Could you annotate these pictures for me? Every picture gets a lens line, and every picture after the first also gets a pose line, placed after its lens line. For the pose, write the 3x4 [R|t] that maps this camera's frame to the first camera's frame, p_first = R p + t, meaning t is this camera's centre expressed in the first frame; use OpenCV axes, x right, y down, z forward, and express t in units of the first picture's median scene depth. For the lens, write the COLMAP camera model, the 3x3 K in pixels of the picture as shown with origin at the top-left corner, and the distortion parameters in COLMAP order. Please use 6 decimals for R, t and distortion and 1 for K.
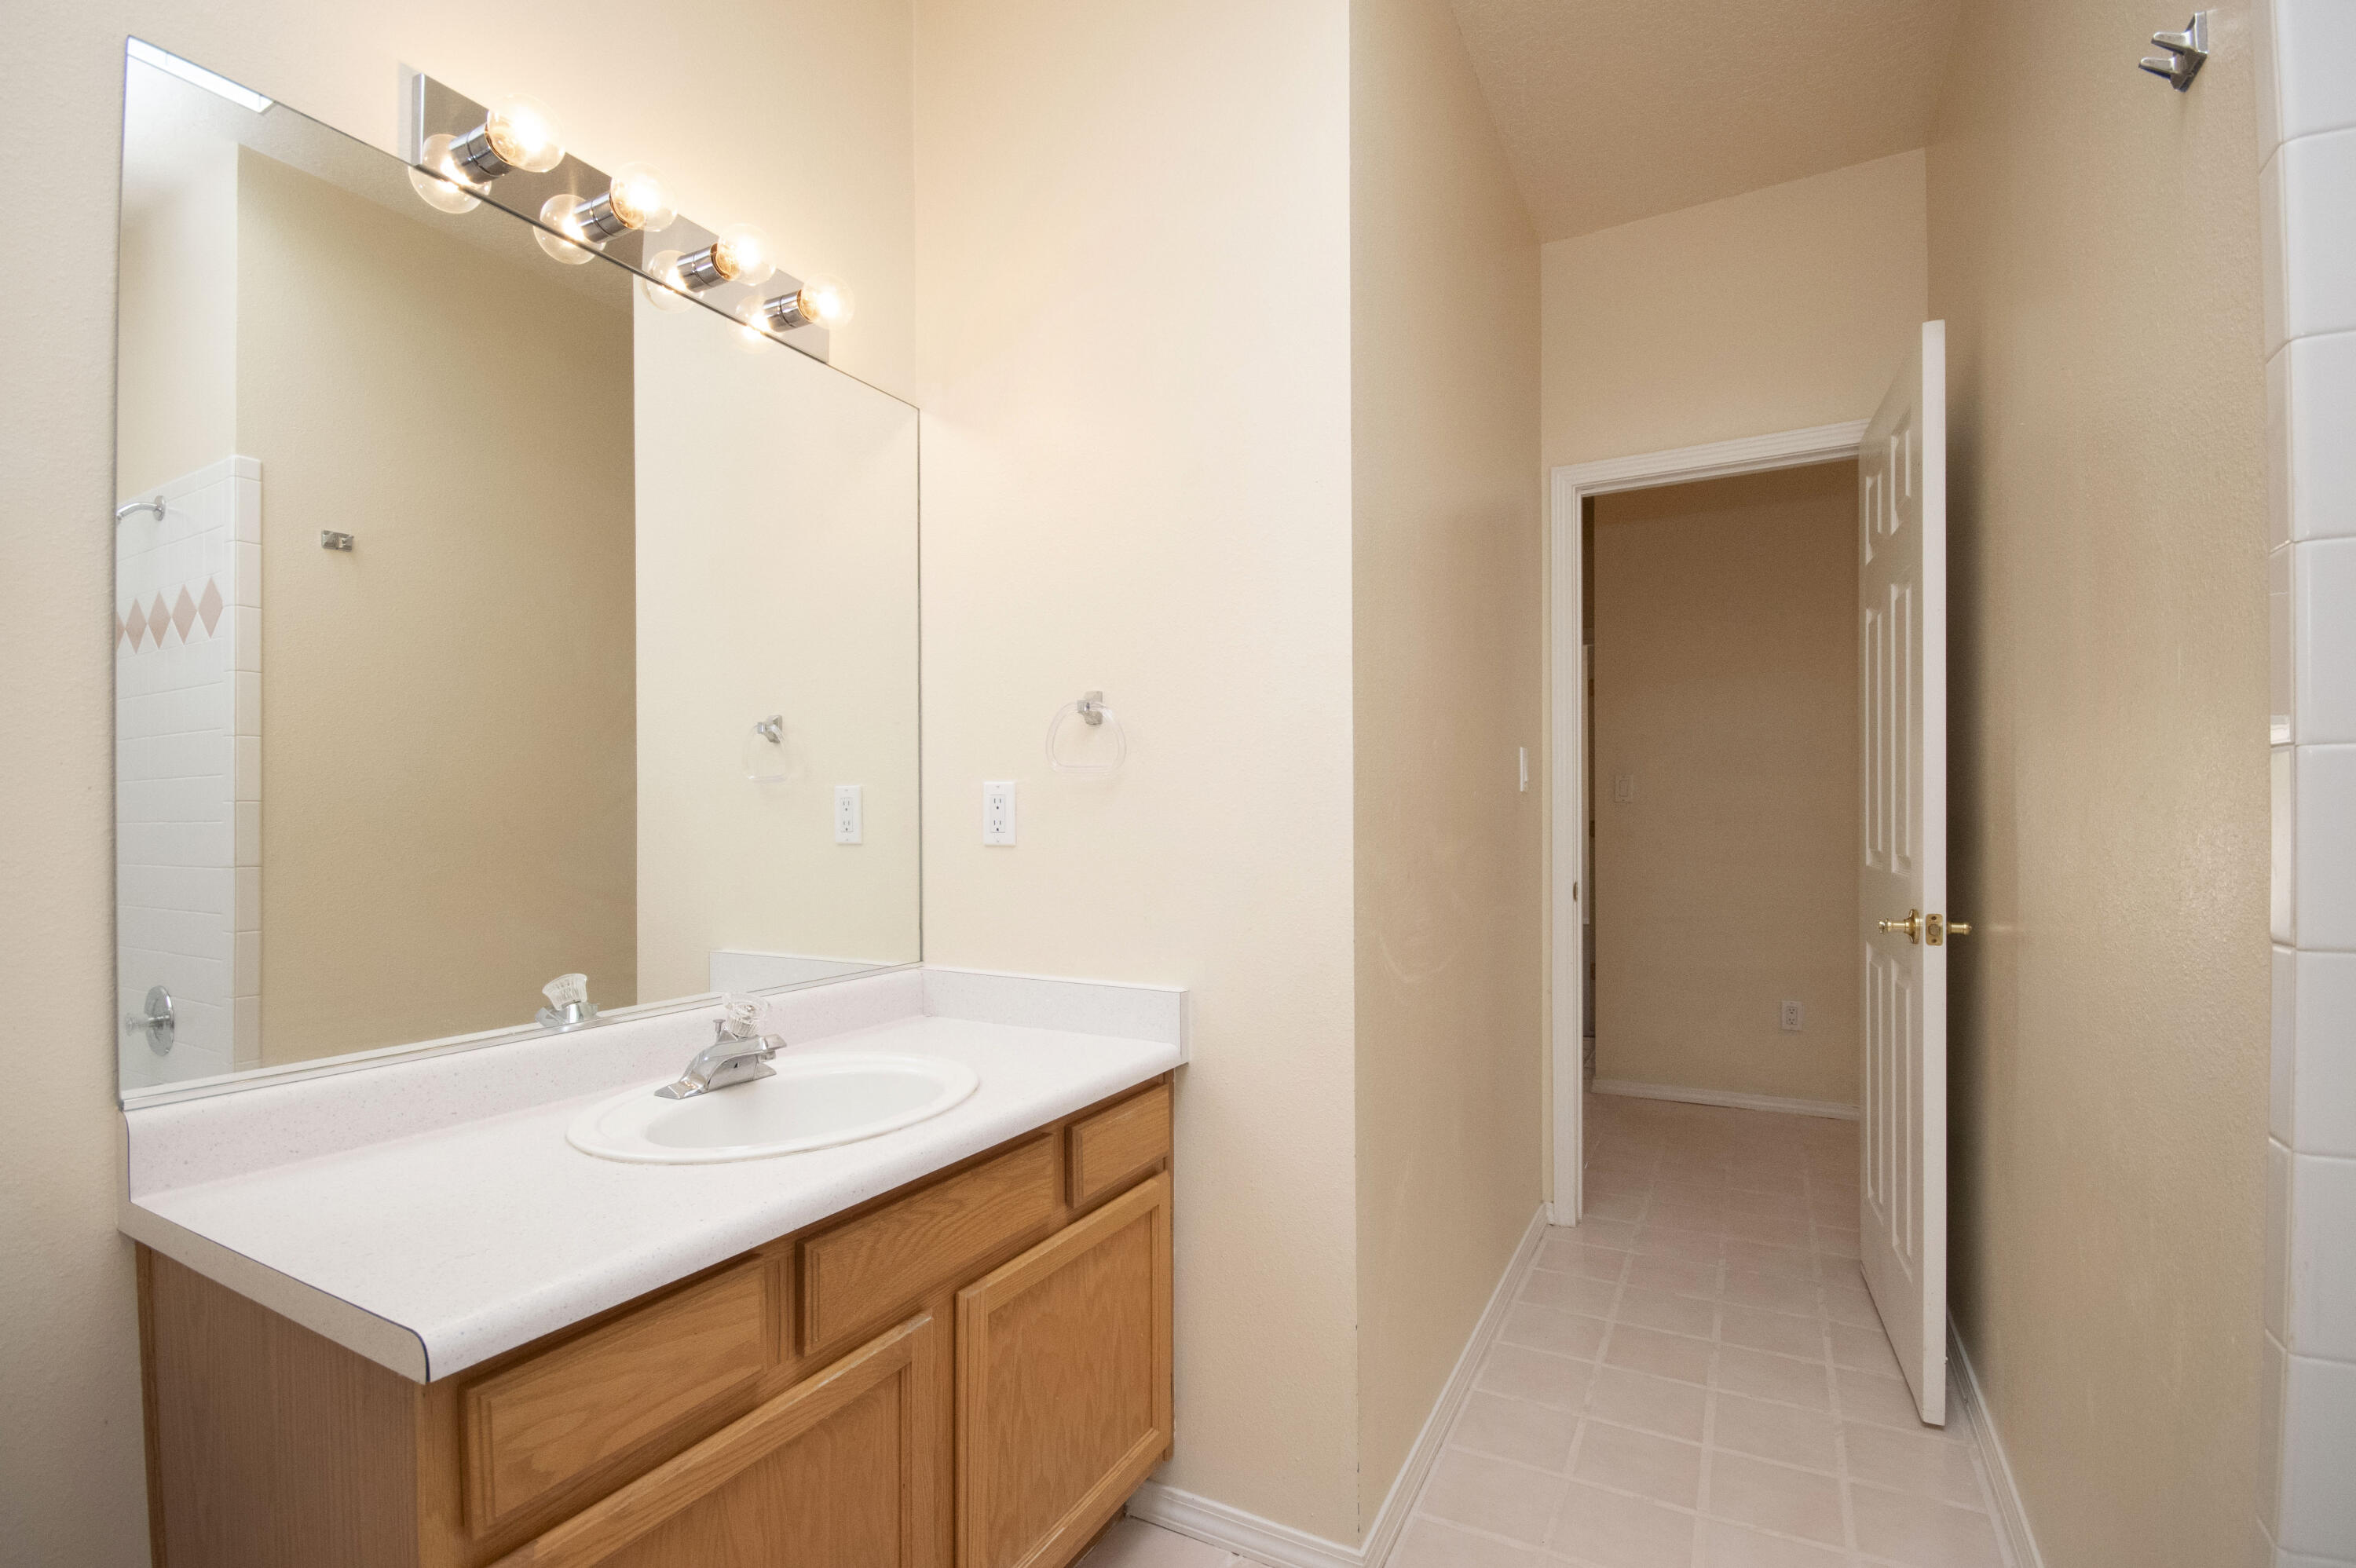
lens RADIAL K [[1058.5, 0, 1166.2], [0, 1058.5, 817.5], [0, 0, 1]] dist [-0.000410, -0.005561]
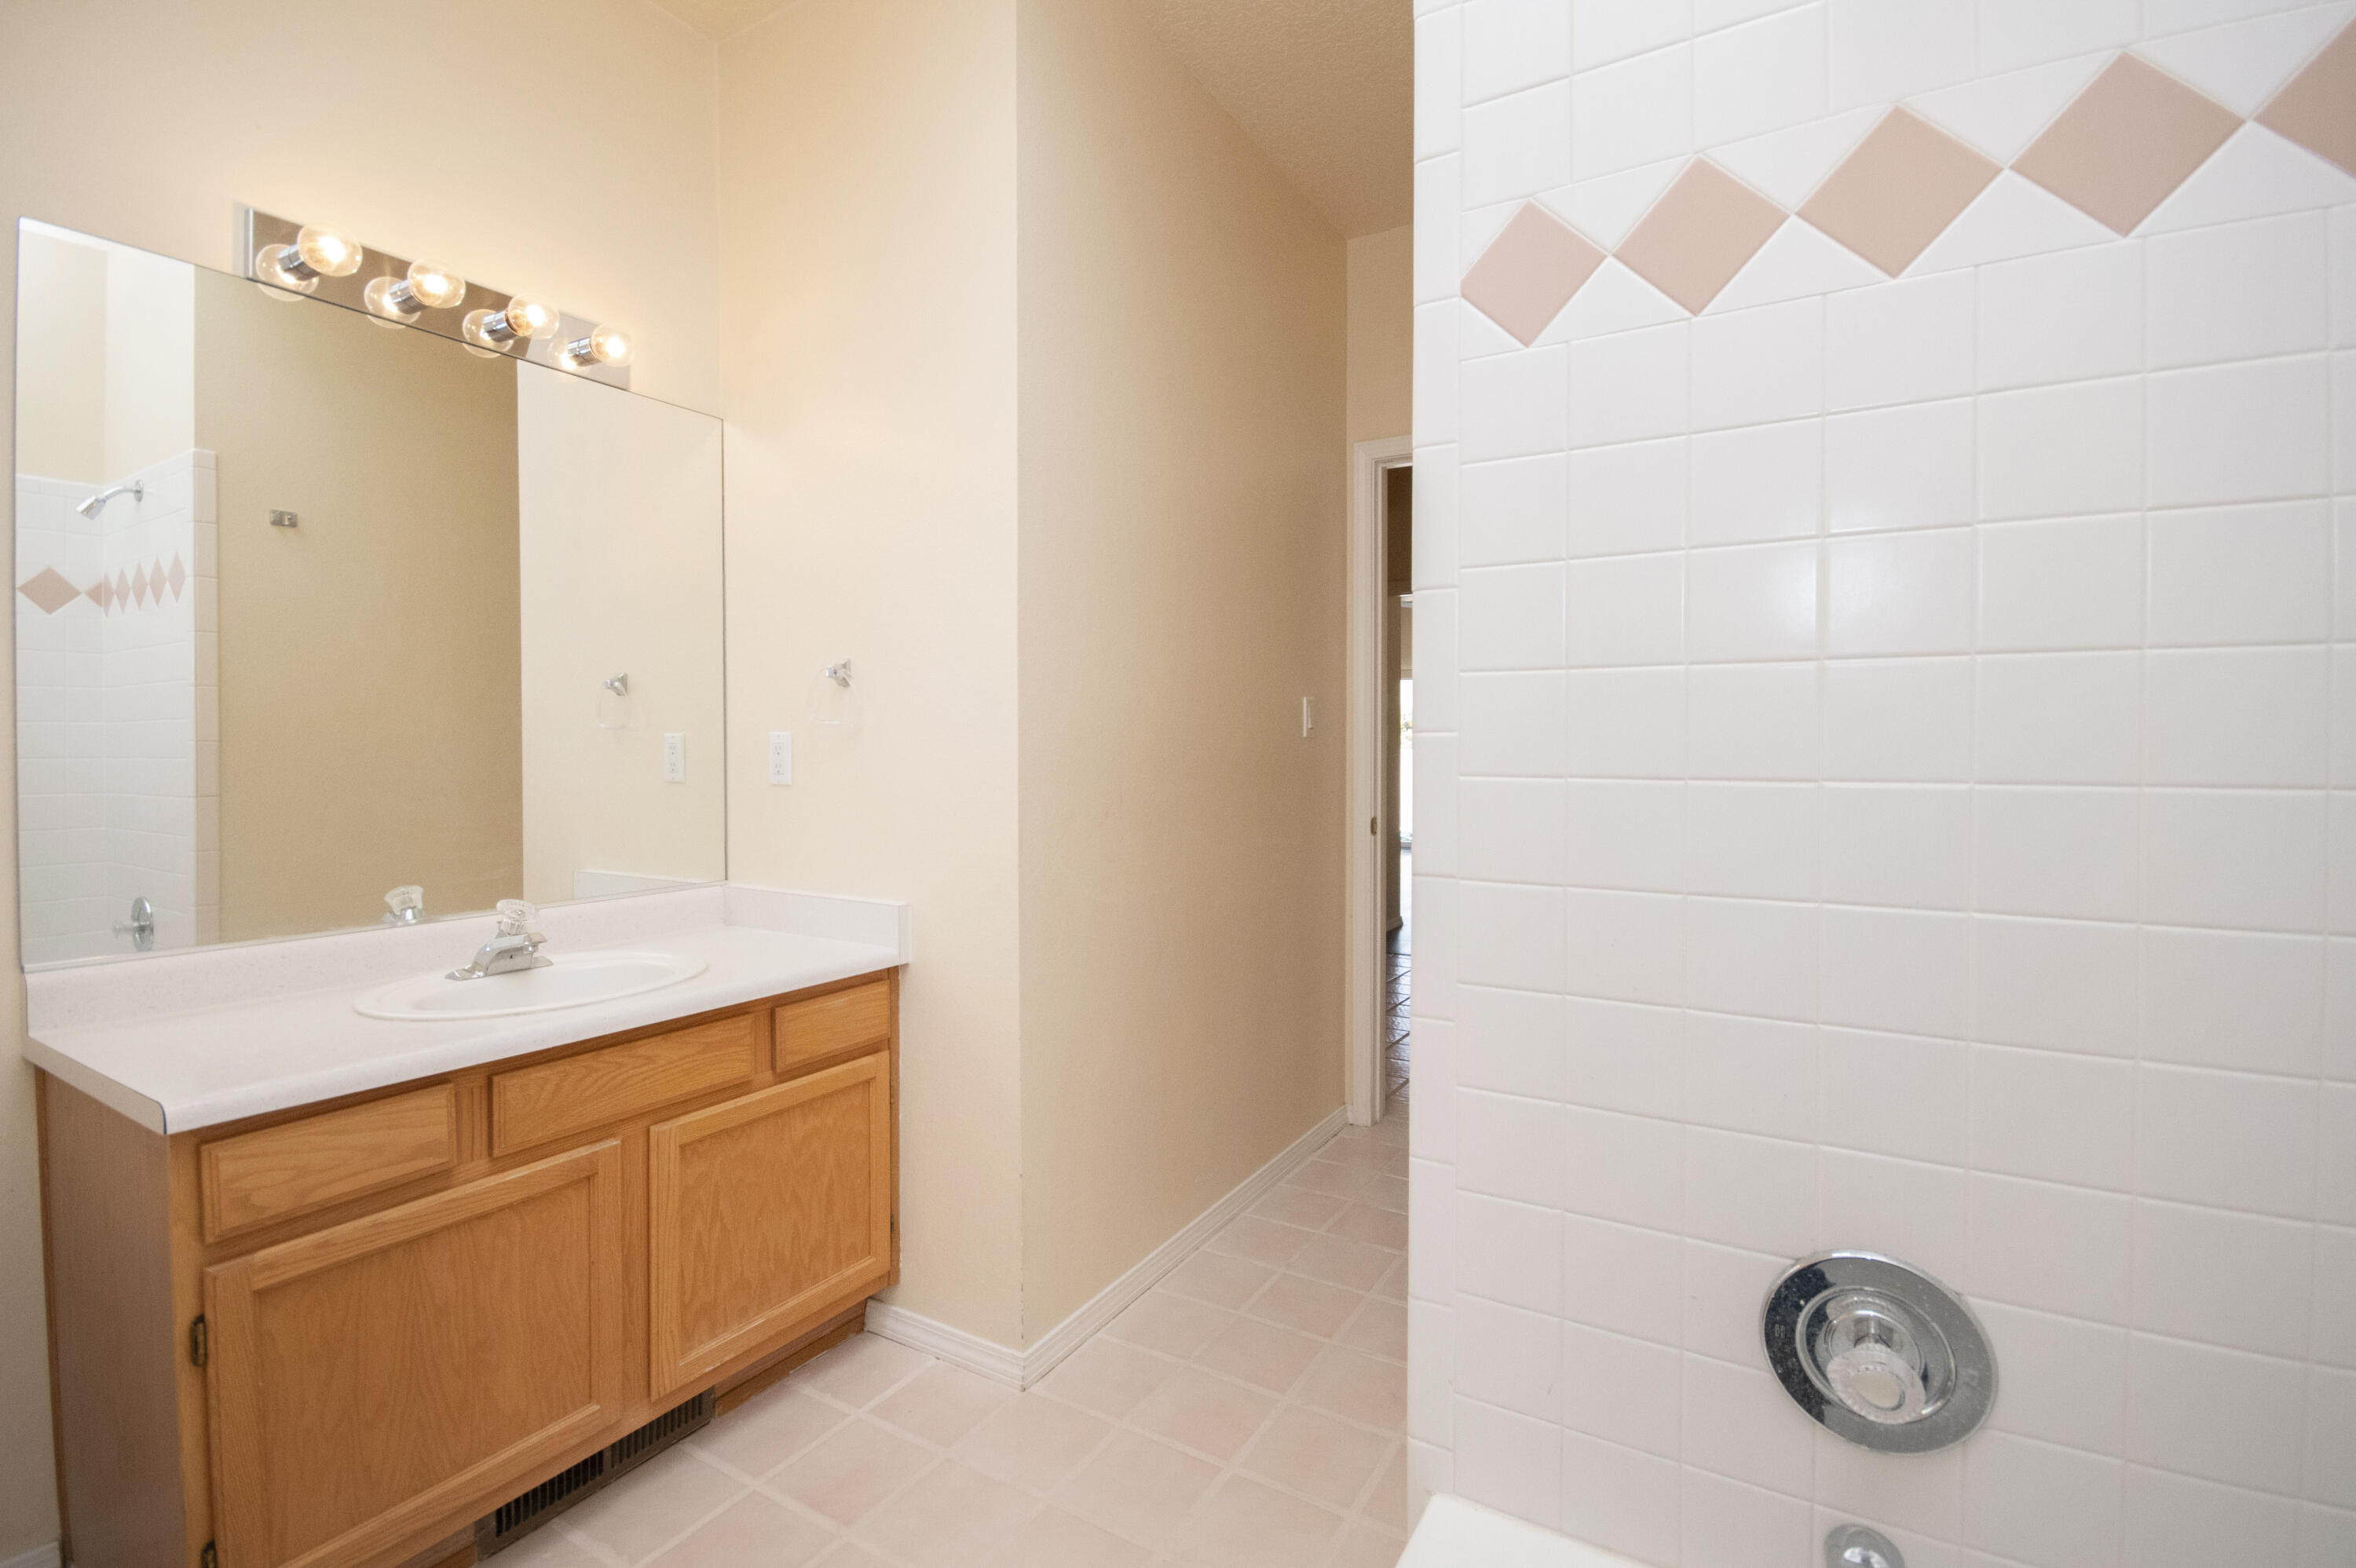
lens RADIAL K [[1058.5, 0, 1156.5], [0, 1058.5, 763.8], [0, 0, 1]] dist [-0.000410, -0.005561]
pose [[0.999267, 0.006185, -0.037772, 0.380478], [-0.005616, 0.999869, 0.015153, -0.022098], [0.037860, -0.014930, 0.999172, -0.229422]]
